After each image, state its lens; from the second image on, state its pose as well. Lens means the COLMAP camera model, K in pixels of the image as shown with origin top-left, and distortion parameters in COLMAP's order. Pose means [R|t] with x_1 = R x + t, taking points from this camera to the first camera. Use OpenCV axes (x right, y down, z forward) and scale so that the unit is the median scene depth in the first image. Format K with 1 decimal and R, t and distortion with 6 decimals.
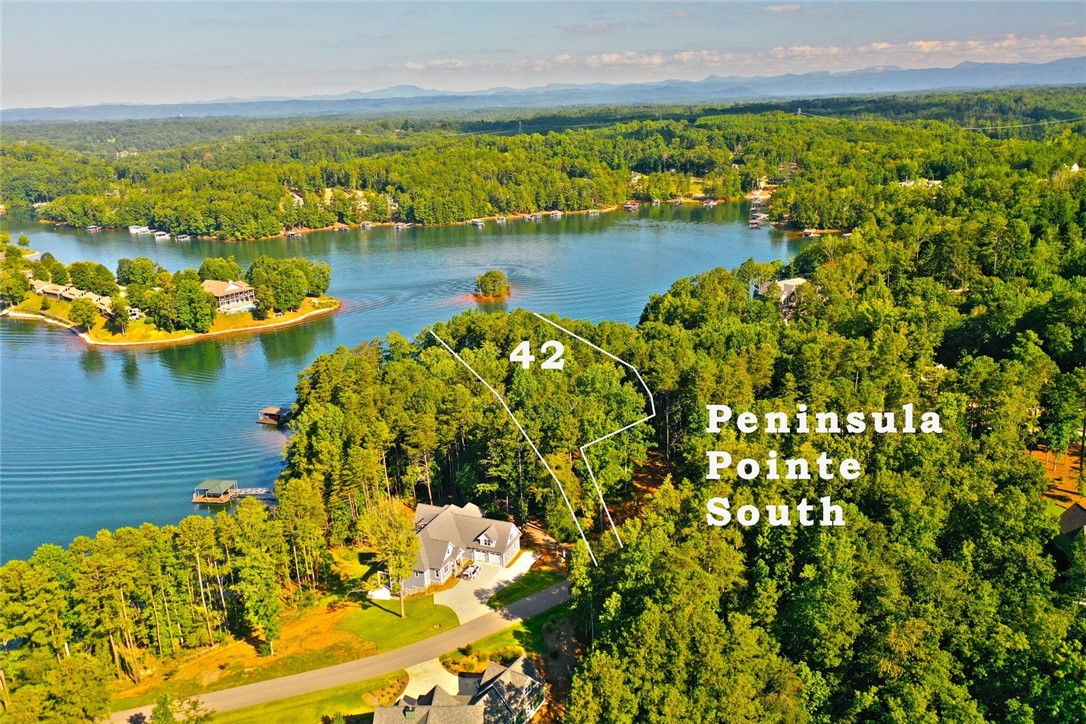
lens RADIAL K [[858.0, 0, 546.6], [0, 858.0, 366.9], [0, 0, 1]] dist [0.019656, 0.006425]
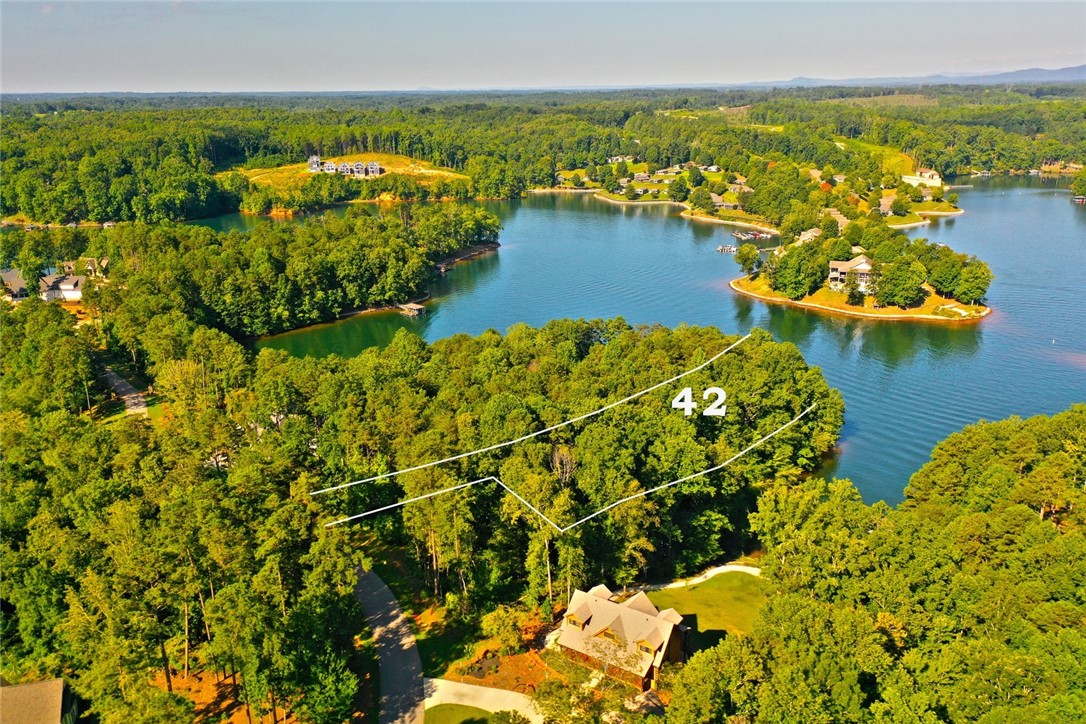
lens RADIAL K [[858.0, 0, 547.4], [0, 858.0, 359.2], [0, 0, 1]] dist [0.019656, 0.006425]
pose [[0.232142, 0.317461, -0.919418, 0.251496], [-0.275675, 0.927955, 0.250804, -0.075543], [0.932799, 0.195238, 0.302933, 0.214649]]
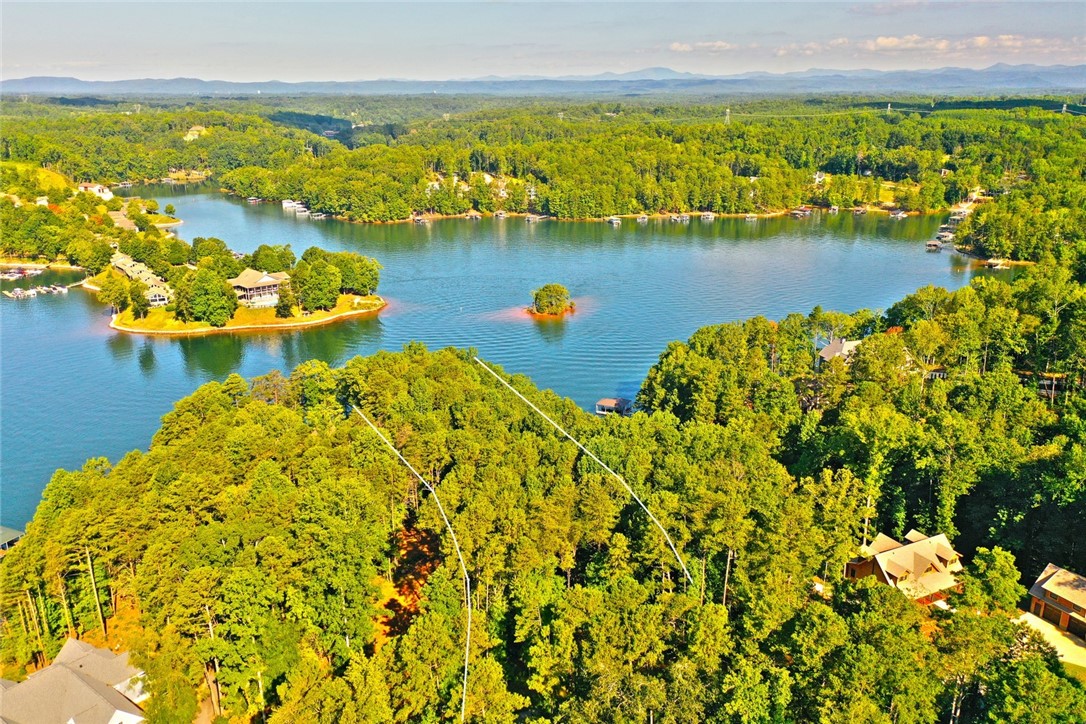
lens RADIAL K [[858.0, 0, 542.5], [0, 858.0, 366.2], [0, 0, 1]] dist [0.019656, 0.006425]
pose [[0.959900, 0.113369, -0.256398, 0.094314], [-0.108899, 0.993550, 0.031614, -0.032637], [0.258329, -0.002425, 0.966054, 0.091702]]
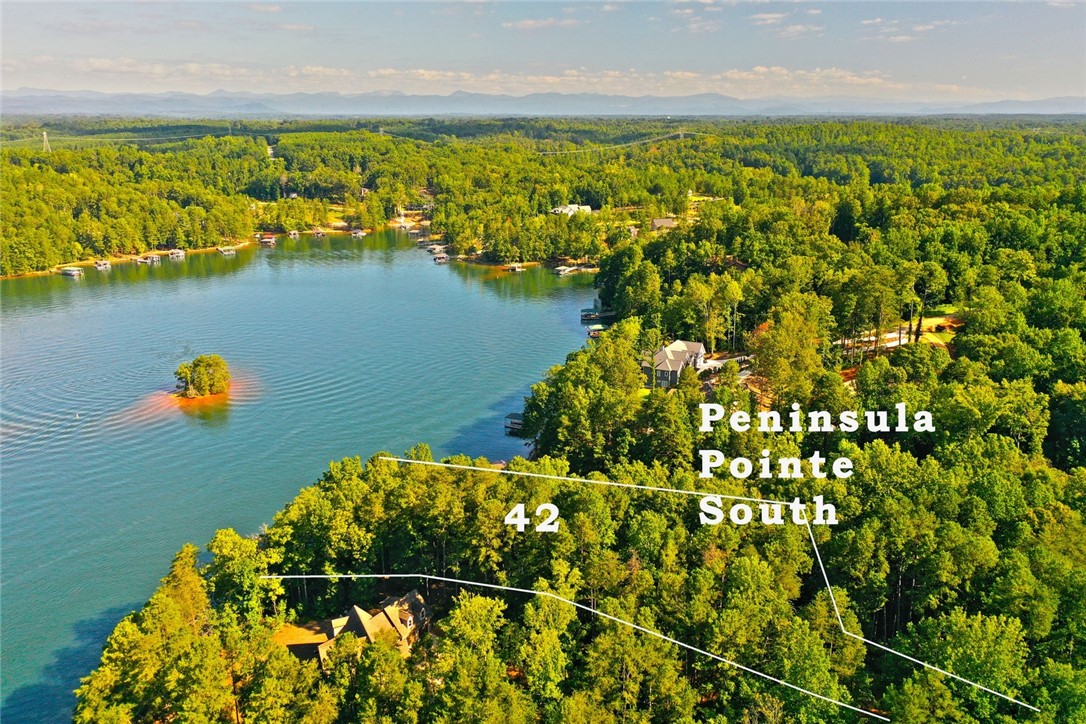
lens RADIAL K [[858.0, 0, 545.0], [0, 858.0, 355.8], [0, 0, 1]] dist [0.019656, 0.006425]
pose [[0.863458, -0.101066, 0.494193, -0.097590], [0.116527, 0.993187, -0.000483, -0.047620], [-0.490777, 0.058004, 0.869352, 0.164319]]
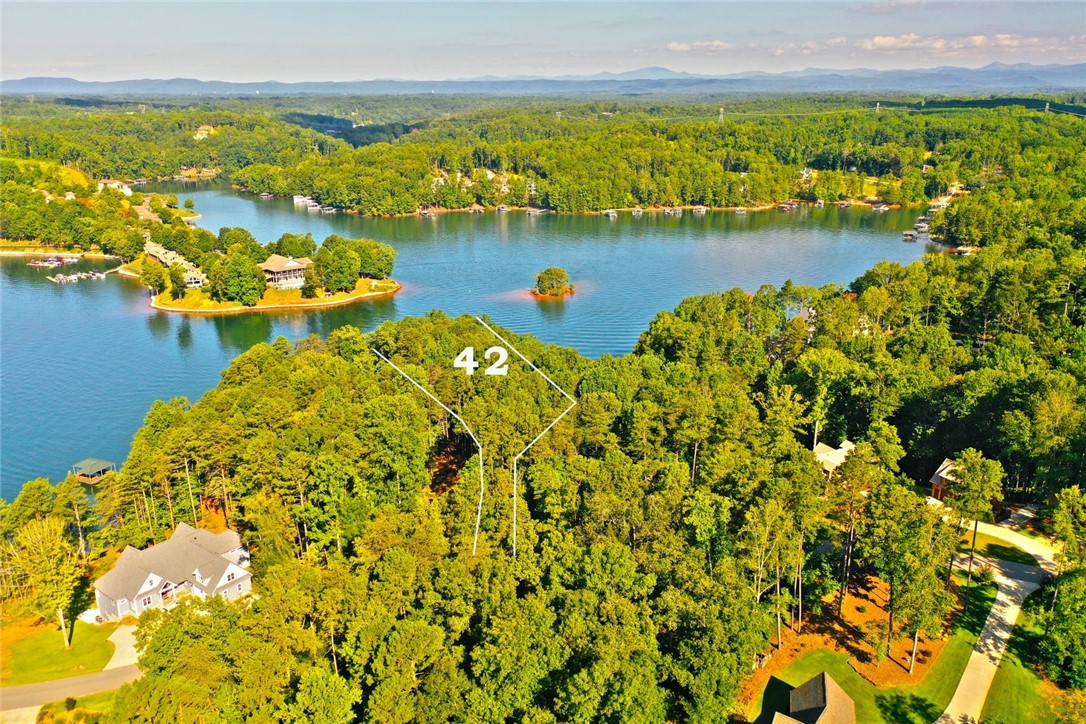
lens RADIAL K [[858.0, 0, 543.5], [0, 858.0, 365.8], [0, 0, 1]] dist [0.019656, 0.006425]
pose [[0.961124, 0.110700, -0.252956, 0.105261], [-0.106292, 0.993849, 0.031069, -0.018974], [0.254840, -0.002974, 0.966979, 0.045573]]
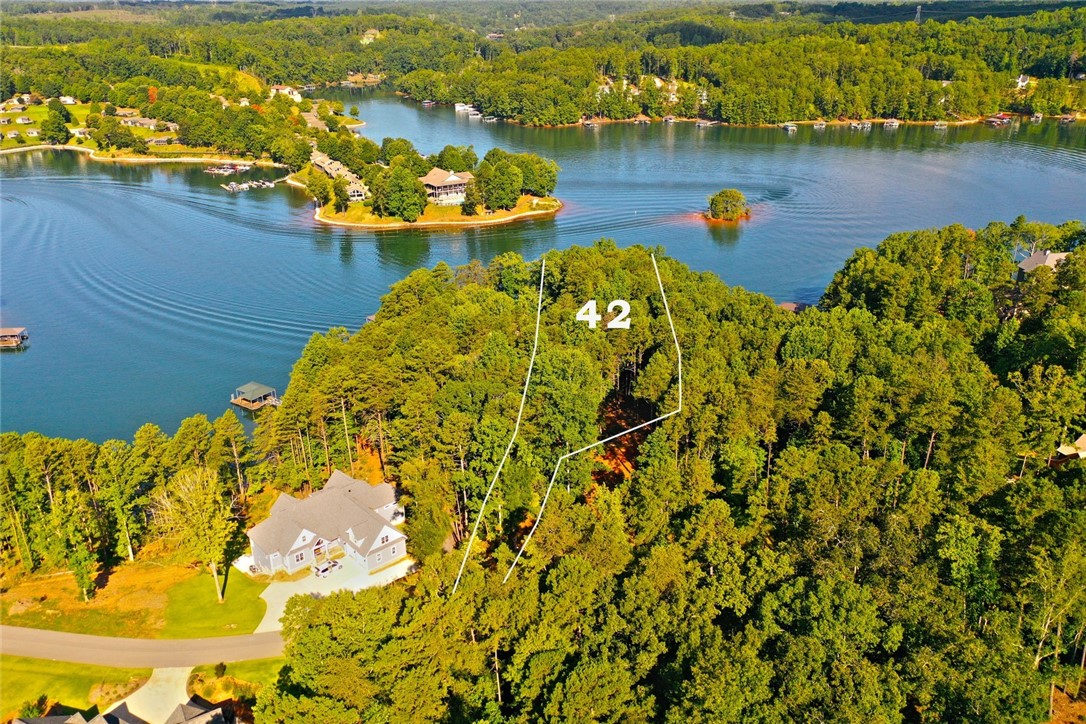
lens RADIAL K [[858.0, 0, 544.5], [0, 858.0, 364.5], [0, 0, 1]] dist [0.019656, 0.006425]
pose [[0.898156, 0.192425, -0.395333, 0.086573], [-0.142959, 0.978097, 0.151292, -0.025589], [0.415787, -0.079367, 0.905992, 0.070777]]
